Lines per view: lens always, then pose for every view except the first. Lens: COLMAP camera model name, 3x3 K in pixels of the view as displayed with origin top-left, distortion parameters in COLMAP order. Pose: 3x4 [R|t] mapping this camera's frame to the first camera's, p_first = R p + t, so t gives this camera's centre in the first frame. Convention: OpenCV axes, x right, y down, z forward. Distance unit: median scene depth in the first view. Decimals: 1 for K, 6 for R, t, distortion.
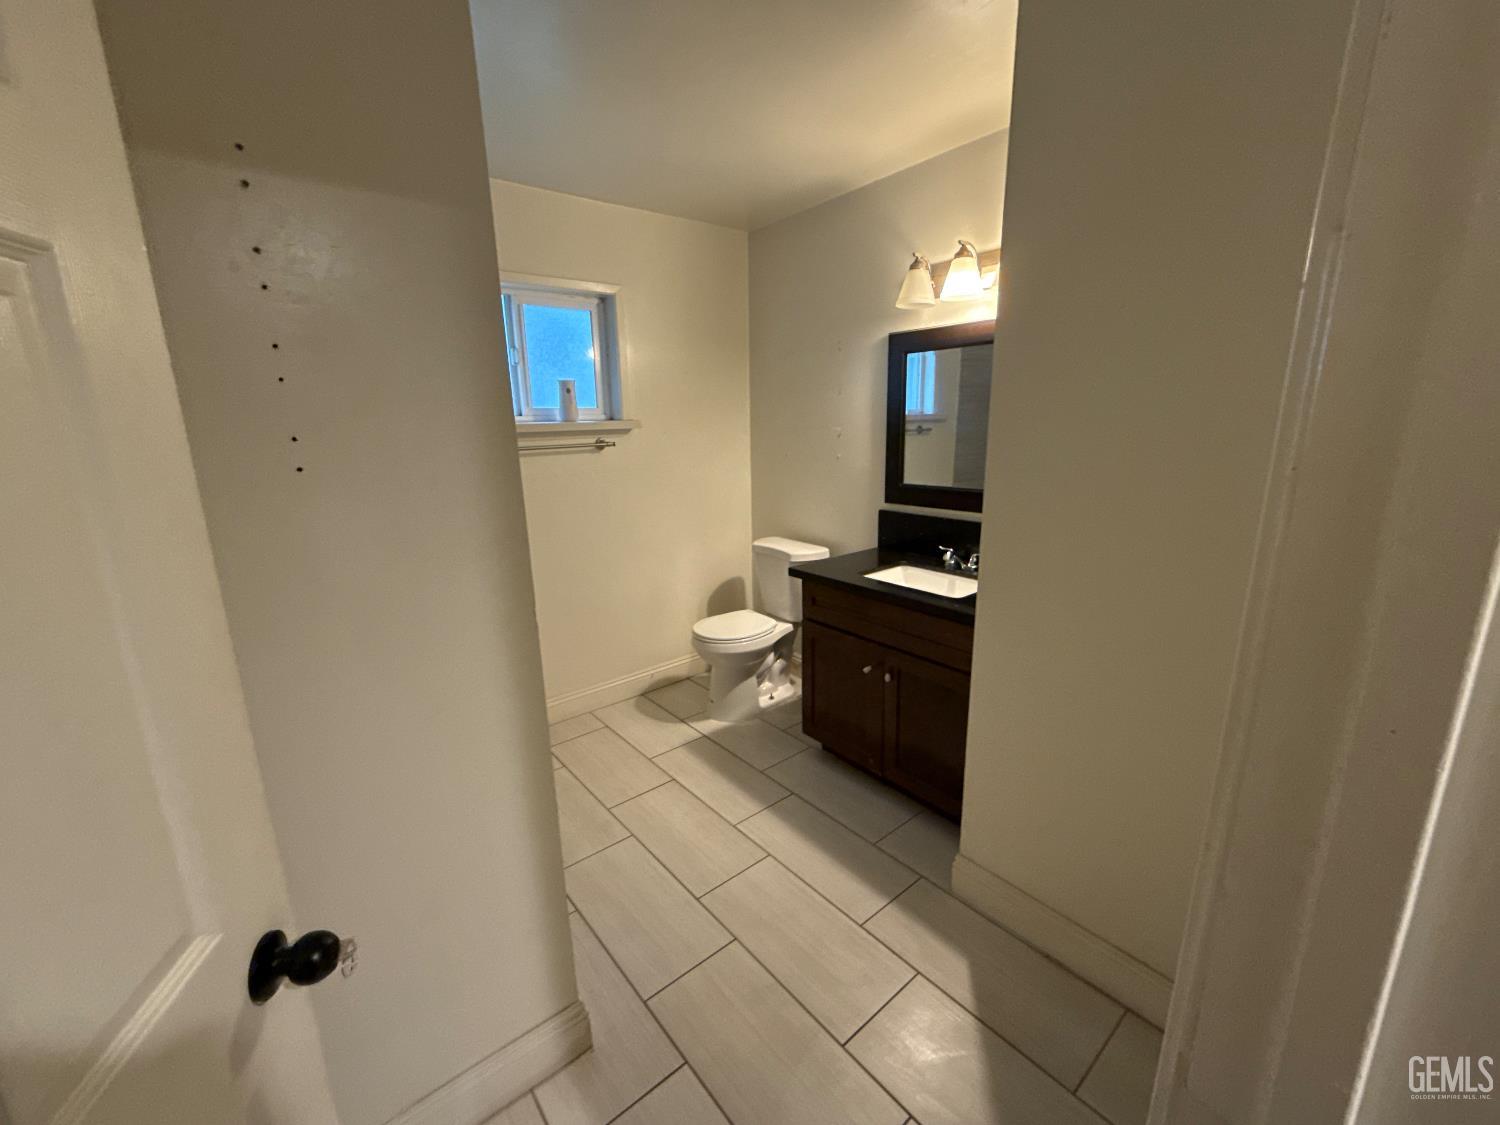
lens RADIAL K [[611.8, 0, 750.2], [0, 611.8, 566.8], [0, 0, 1]] dist [-0.001776, -0.000477]
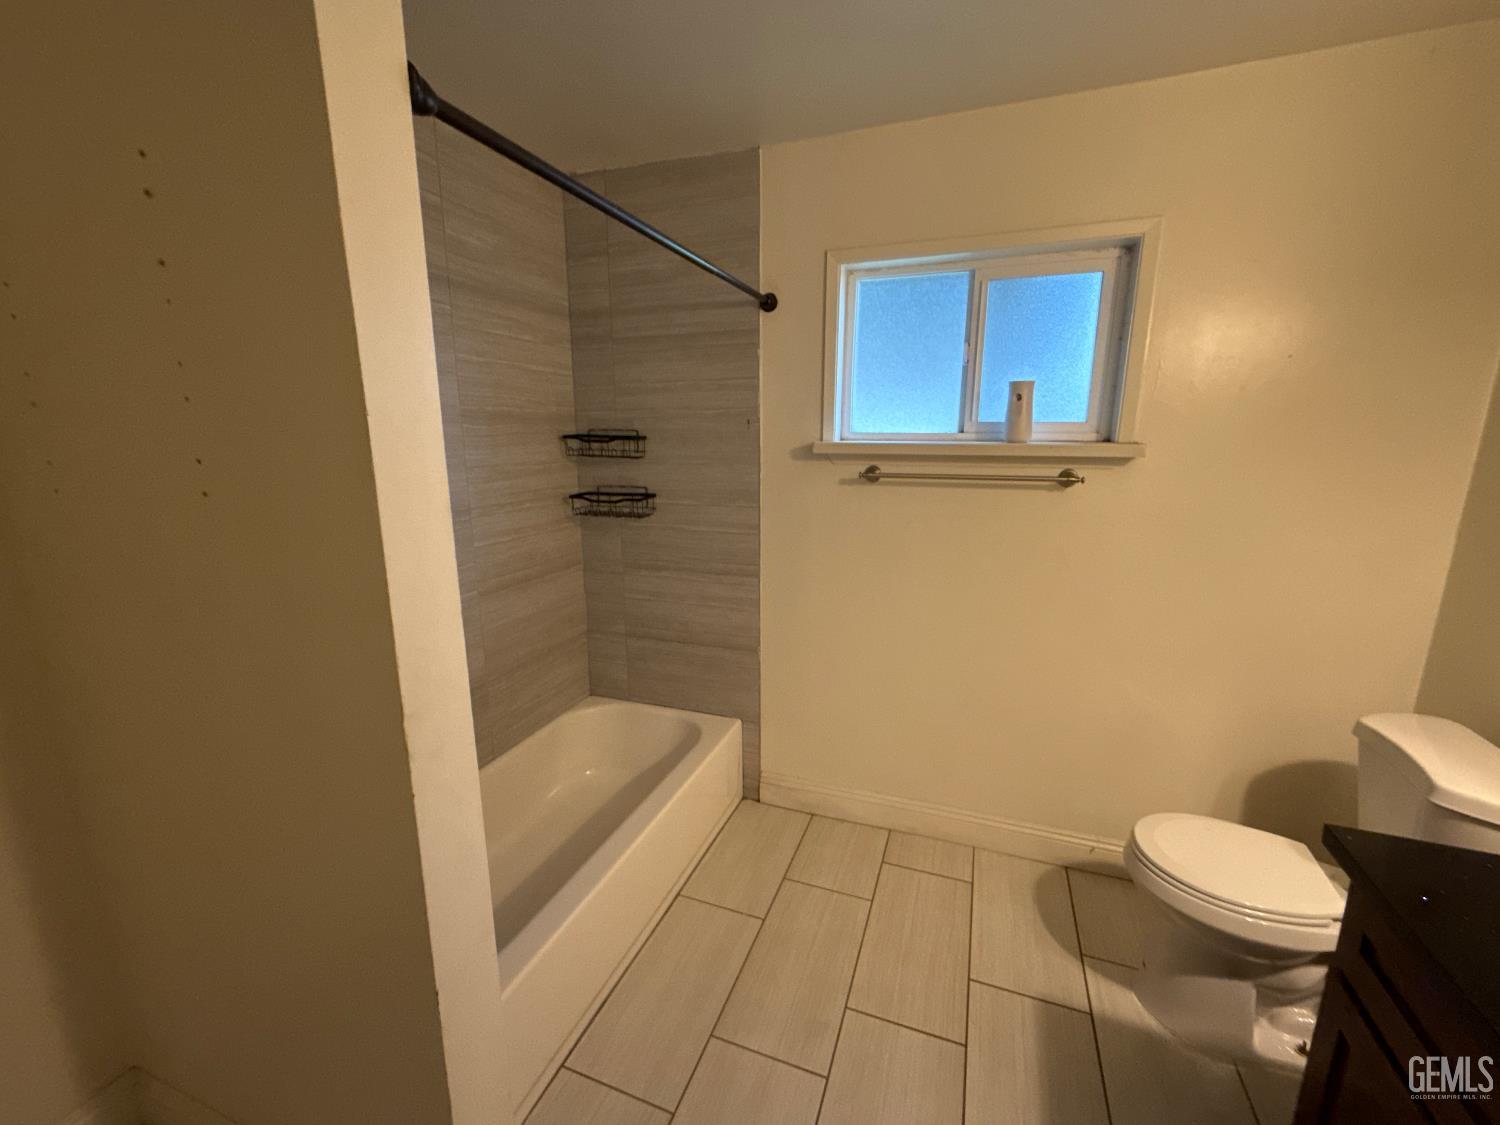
lens RADIAL K [[611.8, 0, 750.2], [0, 611.8, 566.8], [0, 0, 1]] dist [-0.001776, -0.000477]
pose [[0.489123, 0.205997, -0.847540, 0.157770], [-0.218298, 0.969696, 0.109705, -0.107375], [0.844455, 0.131357, 0.519269, 0.393247]]
